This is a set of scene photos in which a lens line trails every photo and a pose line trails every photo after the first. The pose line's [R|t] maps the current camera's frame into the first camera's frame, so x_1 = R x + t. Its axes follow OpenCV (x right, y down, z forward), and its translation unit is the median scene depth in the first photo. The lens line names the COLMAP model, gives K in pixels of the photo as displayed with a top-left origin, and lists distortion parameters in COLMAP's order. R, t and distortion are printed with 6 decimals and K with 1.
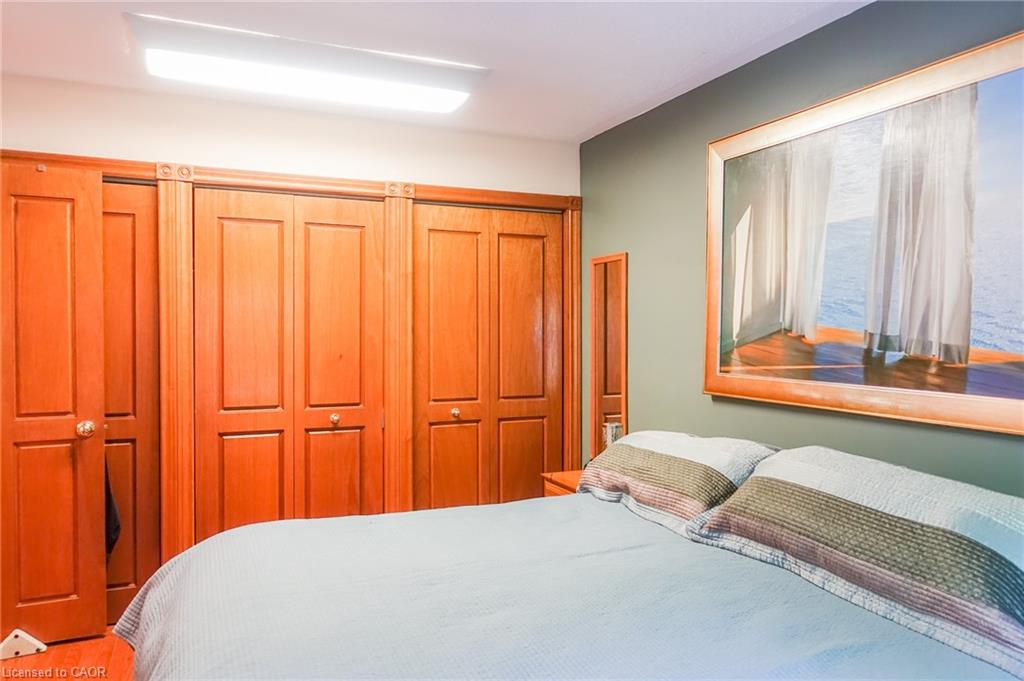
lens RADIAL K [[724.9, 0, 511.4], [0, 724.9, 344.7], [0, 0, 1]] dist [0.001707, -0.004869]
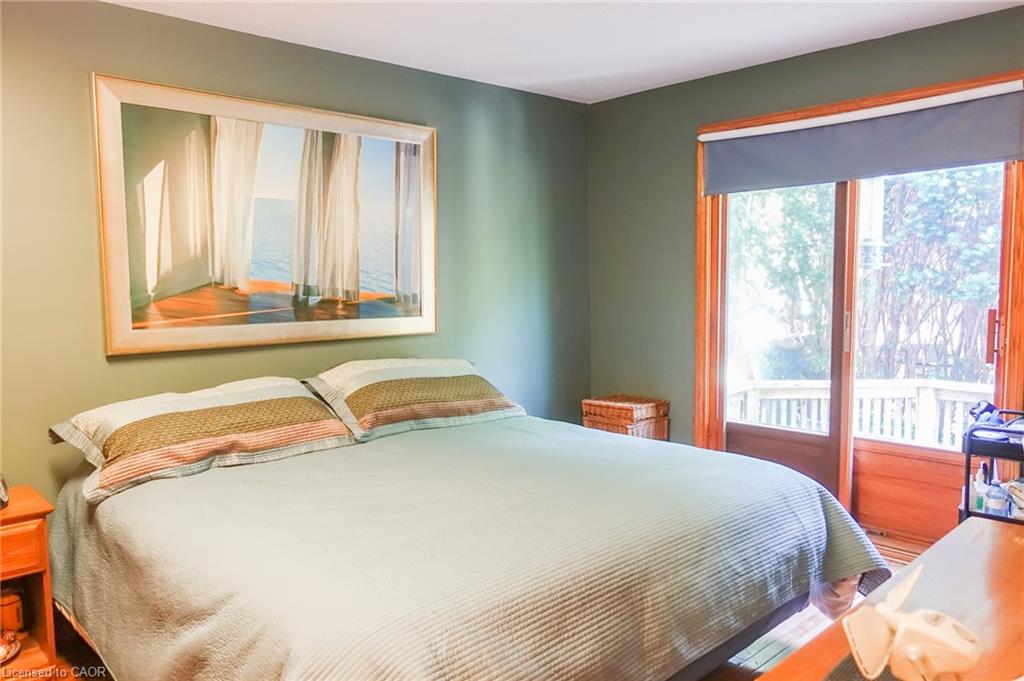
lens RADIAL K [[724.9, 0, 511.7], [0, 724.9, 337.1], [0, 0, 1]] dist [0.001707, -0.004869]
pose [[-0.318181, -0.071638, 0.945320, -0.956645], [0.033177, 0.995689, 0.086622, -0.021516], [-0.947449, 0.058924, -0.314432, 1.038451]]
